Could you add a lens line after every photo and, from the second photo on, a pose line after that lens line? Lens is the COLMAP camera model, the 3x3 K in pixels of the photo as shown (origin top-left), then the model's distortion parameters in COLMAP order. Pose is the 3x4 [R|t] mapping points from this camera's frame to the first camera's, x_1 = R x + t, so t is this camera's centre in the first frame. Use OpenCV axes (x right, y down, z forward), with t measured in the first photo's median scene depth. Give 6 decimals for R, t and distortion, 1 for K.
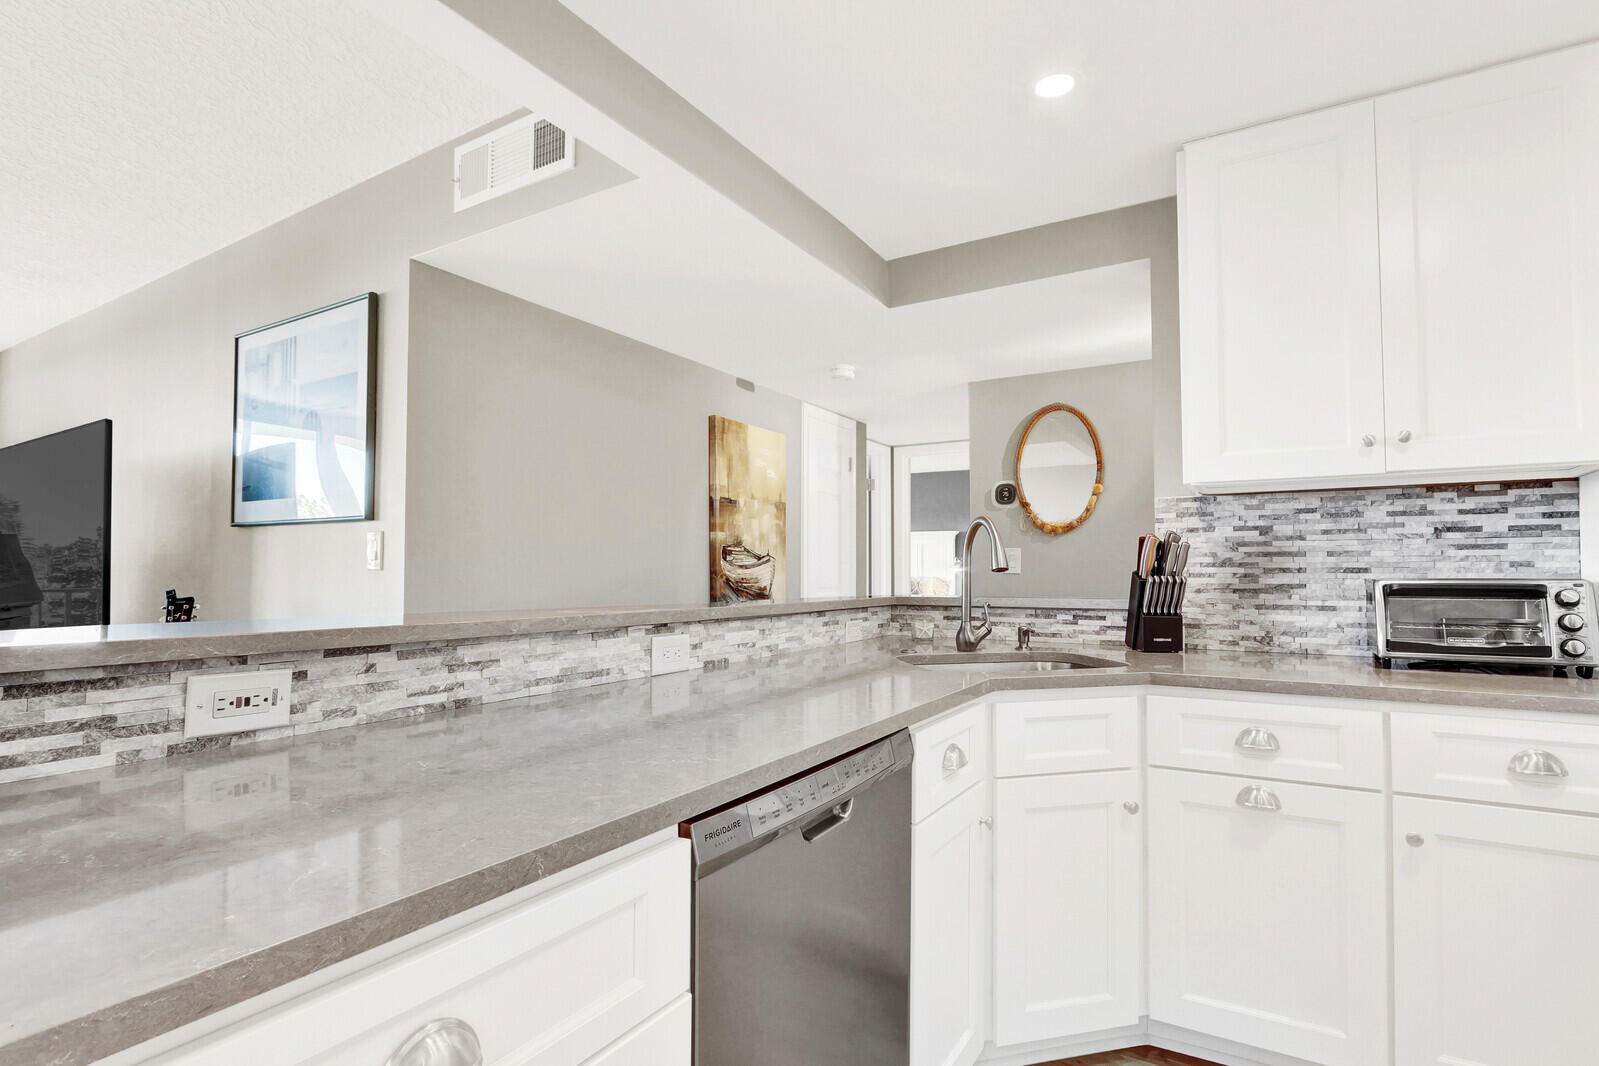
lens RADIAL K [[786.7, 0, 808.7], [0, 786.7, 554.7], [0, 0, 1]] dist [-0.013249, -0.000132]
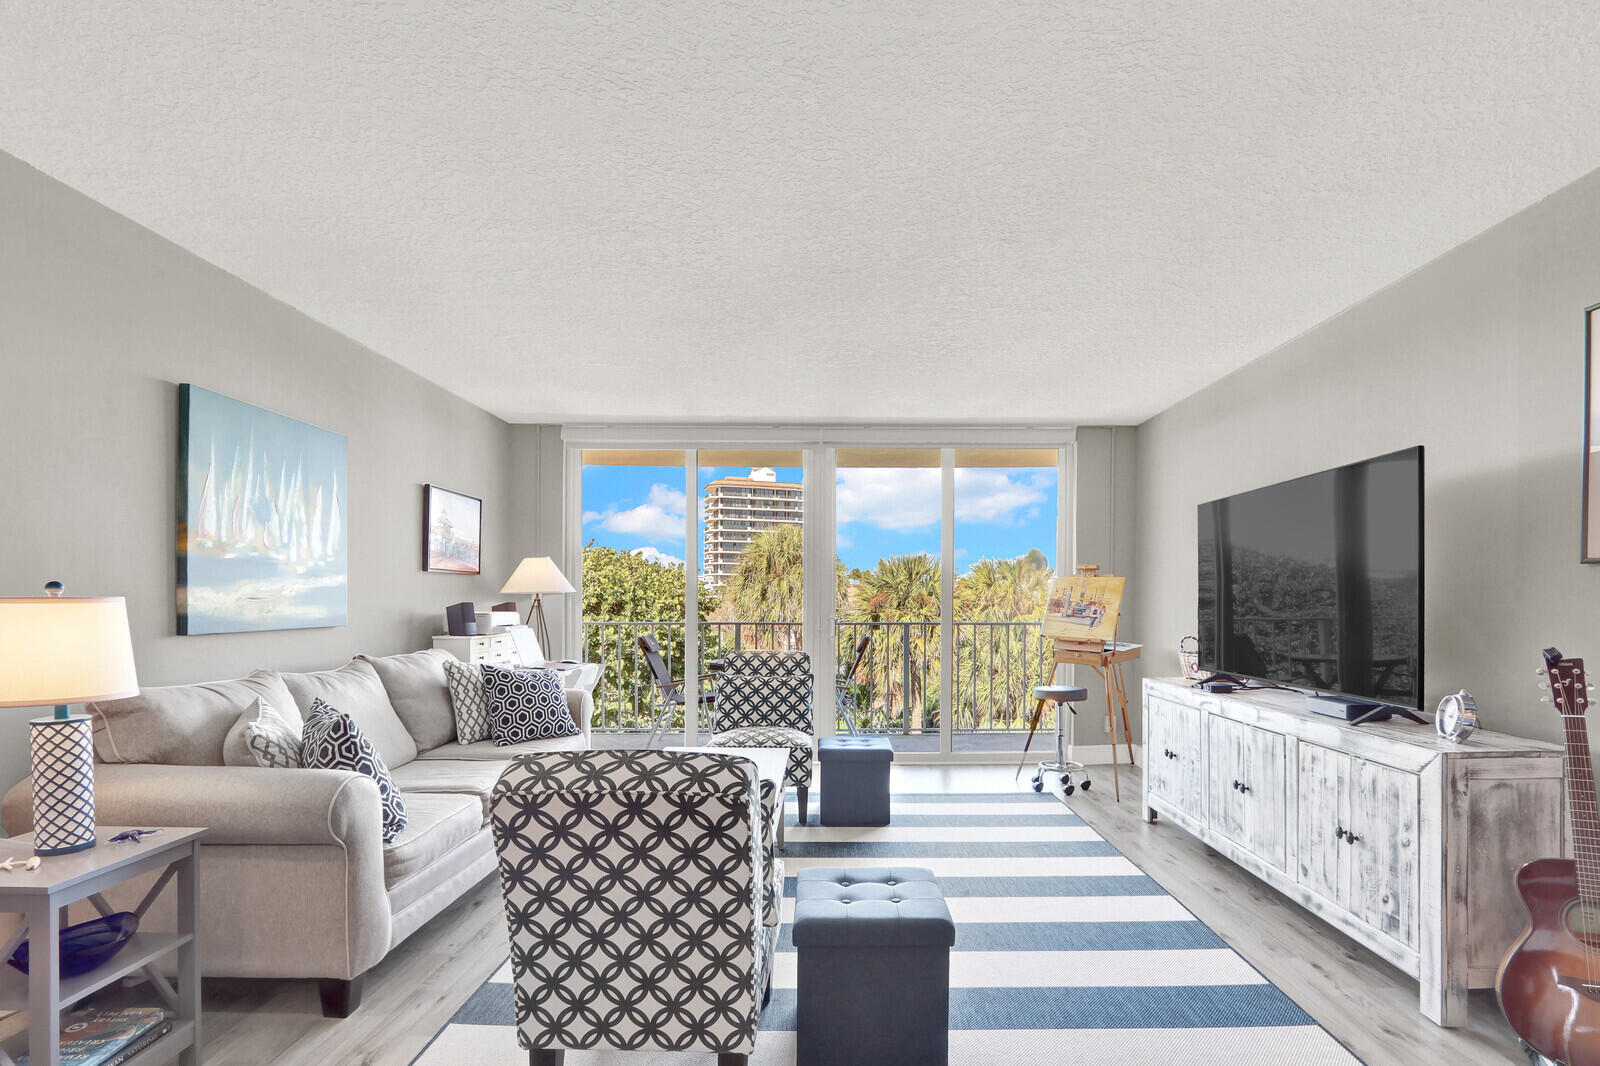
lens RADIAL K [[765.7, 0, 833.6], [0, 765.7, 606.5], [0, 0, 1]] dist [-0.037842, 0.019517]
pose [[0.509673, 0.012748, -0.860274, -0.689016], [0.015197, 0.999601, 0.023816, -0.031842], [0.860234, -0.025212, 0.509276, -0.001176]]
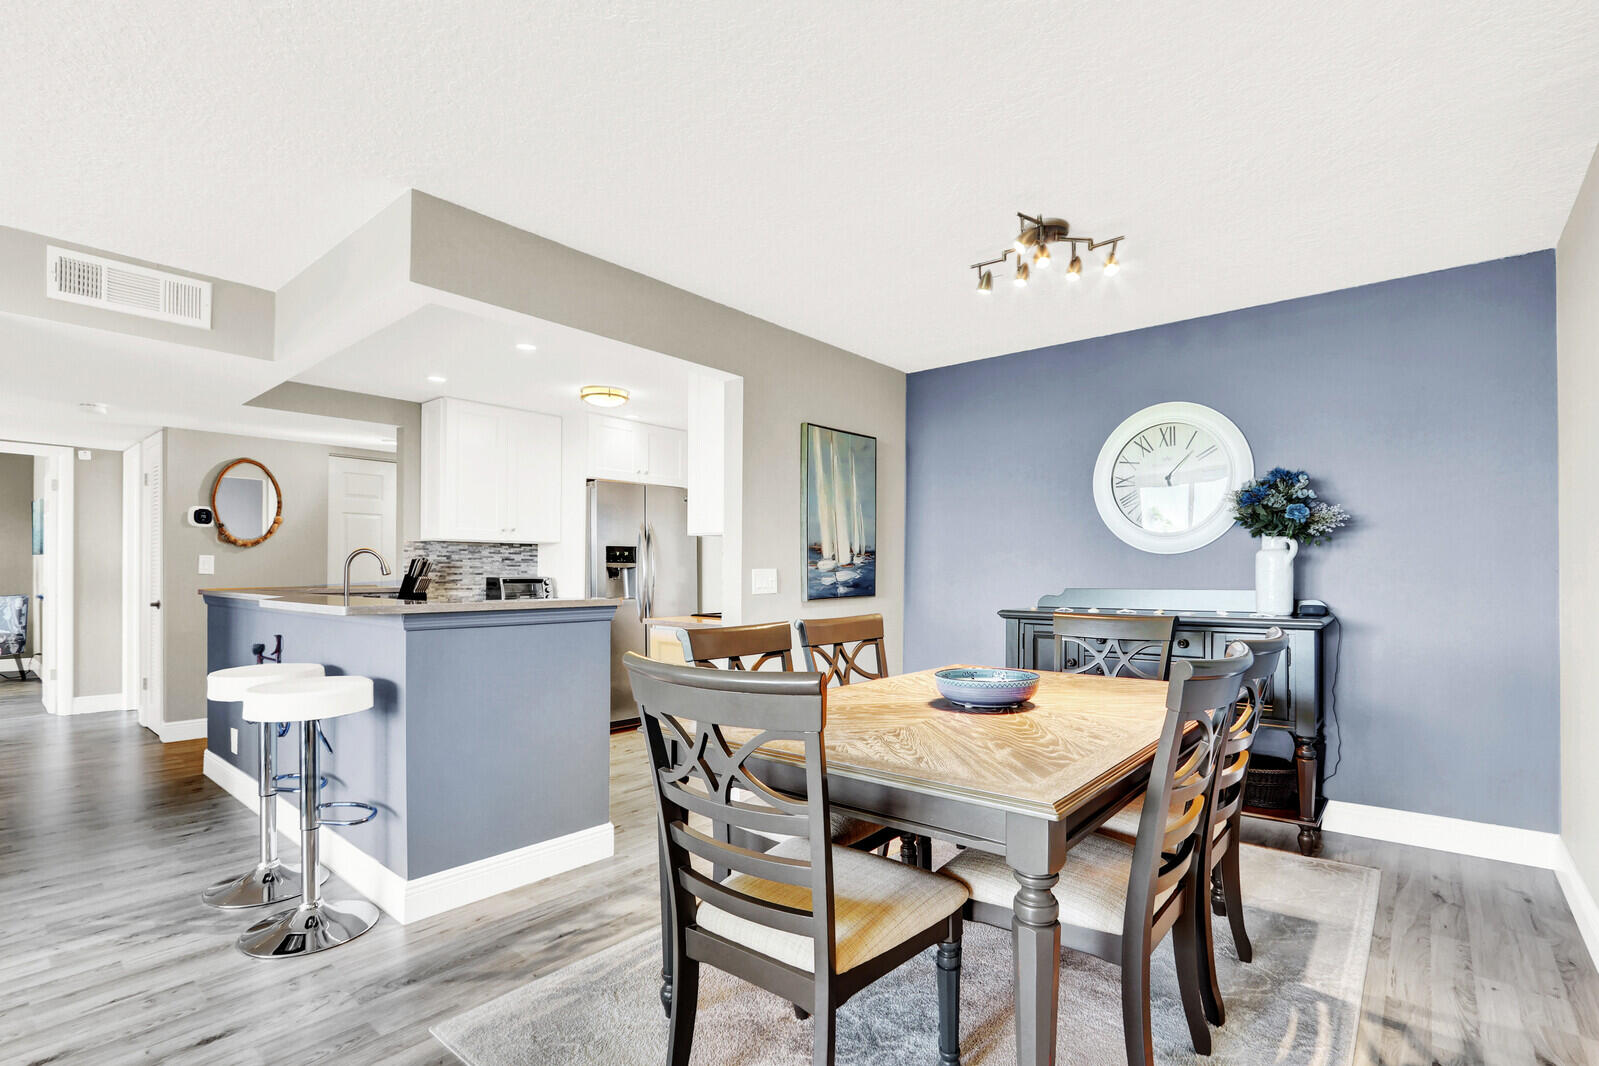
lens RADIAL K [[770.4, 0, 809.1], [0, 770.4, 580.2], [0, 0, 1]] dist [-0.015543, 0.000526]
pose [[0.168042, -0.009926, 0.985730, -1.657532], [-0.027683, 0.999507, 0.014784, -0.027690], [-0.985391, -0.029772, 0.167684, -0.521853]]
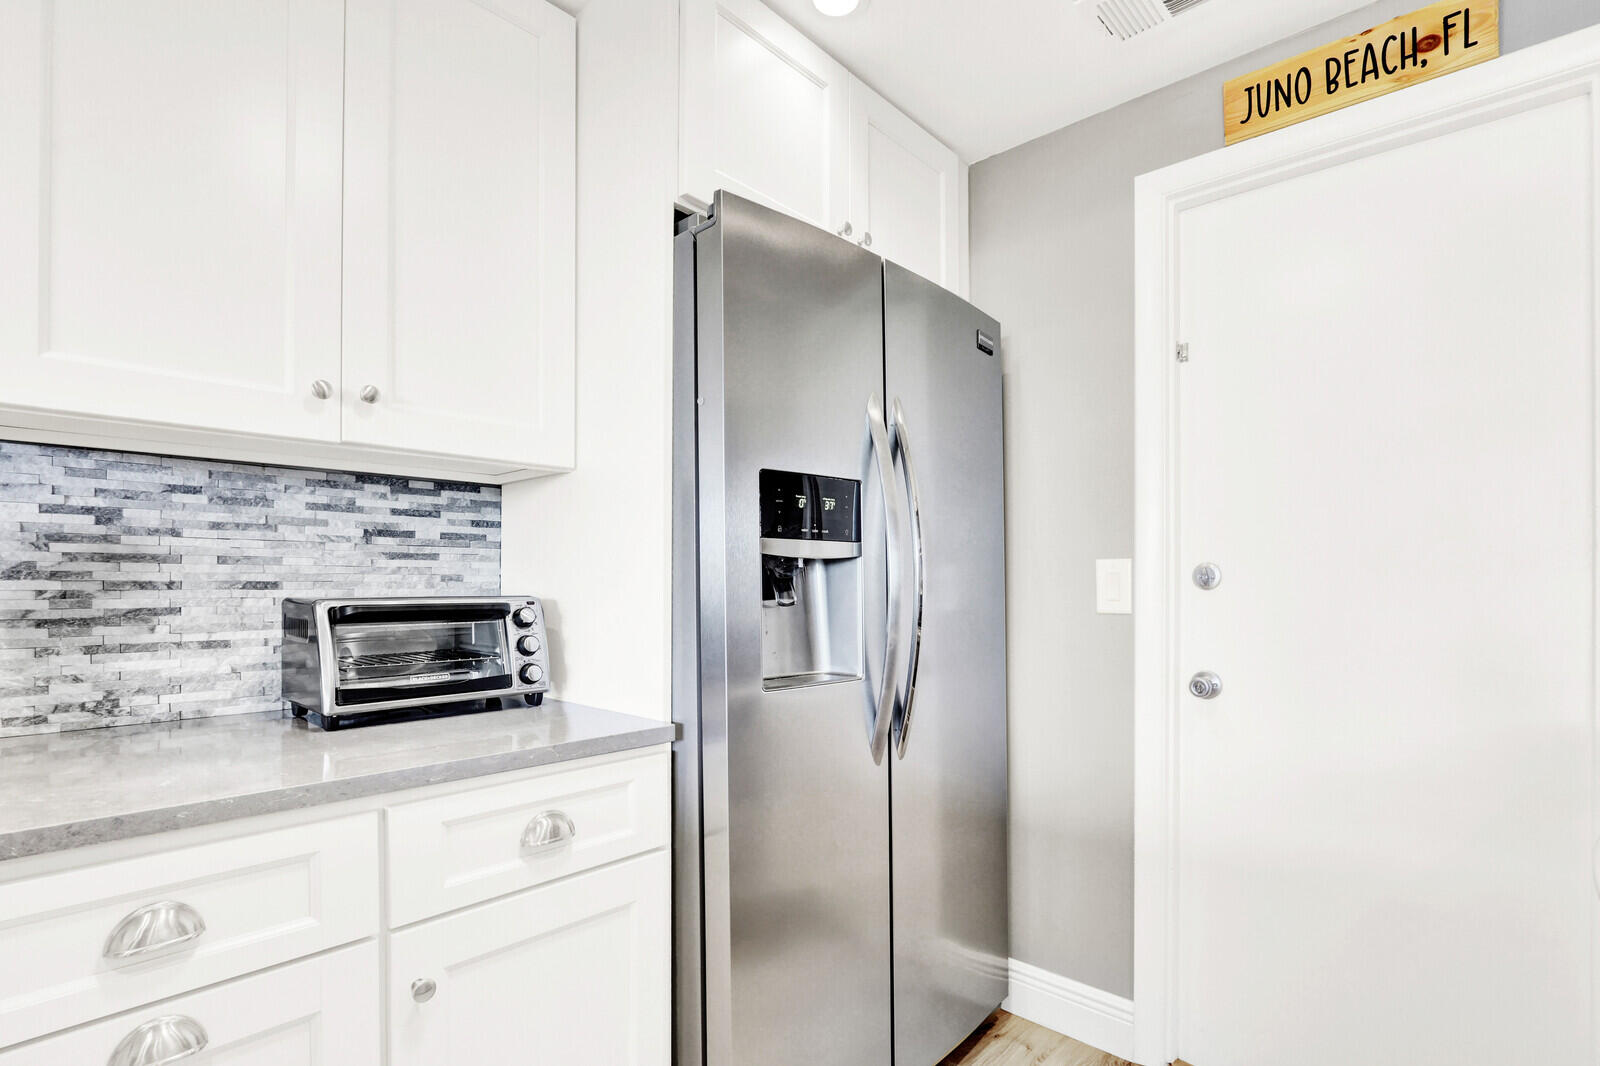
lens RADIAL K [[770.9, 0, 809.6], [0, 770.9, 580.2], [0, 0, 1]] dist [-0.015543, 0.000526]
pose [[0.198098, 0.002611, 0.980179, 0.147077], [-0.023568, 0.999720, 0.002100, 0.002966], [-0.979899, -0.023517, 0.198104, 0.407772]]
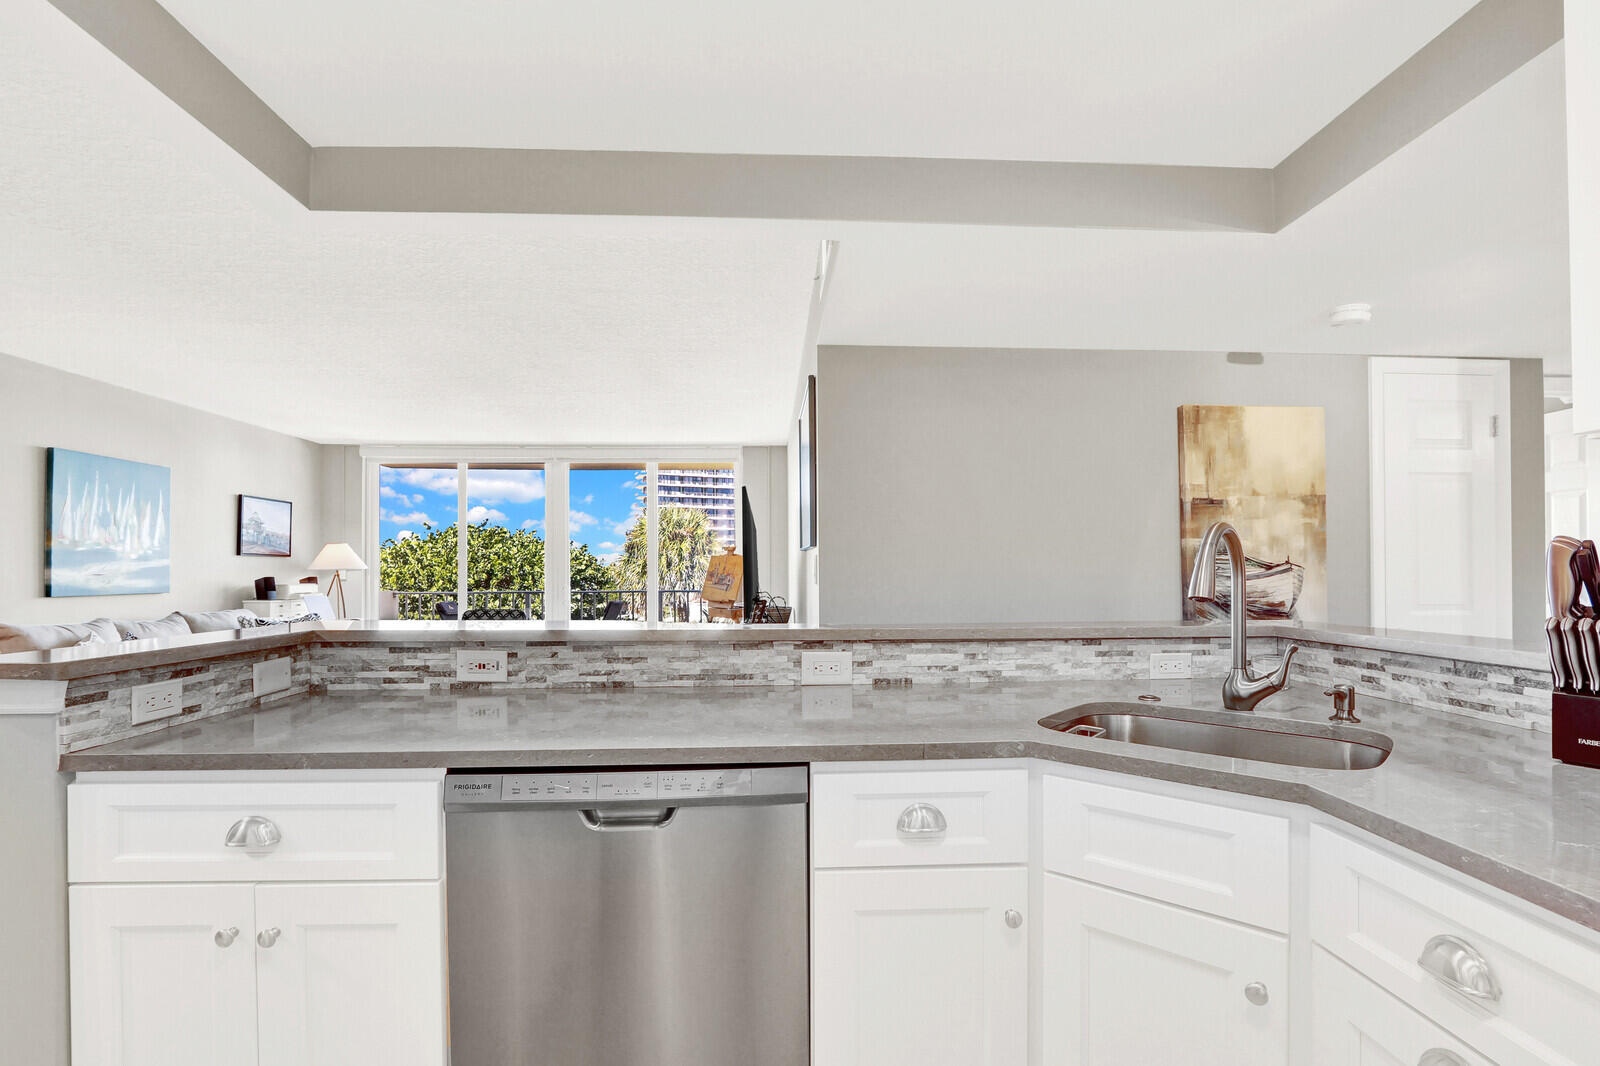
lens RADIAL K [[754.1, 0, 809.5], [0, 754.1, 569.0], [0, 0, 1]] dist [-0.016647, 0.001414]
pose [[0.555424, -0.003885, -0.831558, 0.602153], [0.022185, 0.999702, 0.010148, -0.022935], [0.831271, -0.024085, 0.555345, 0.324986]]
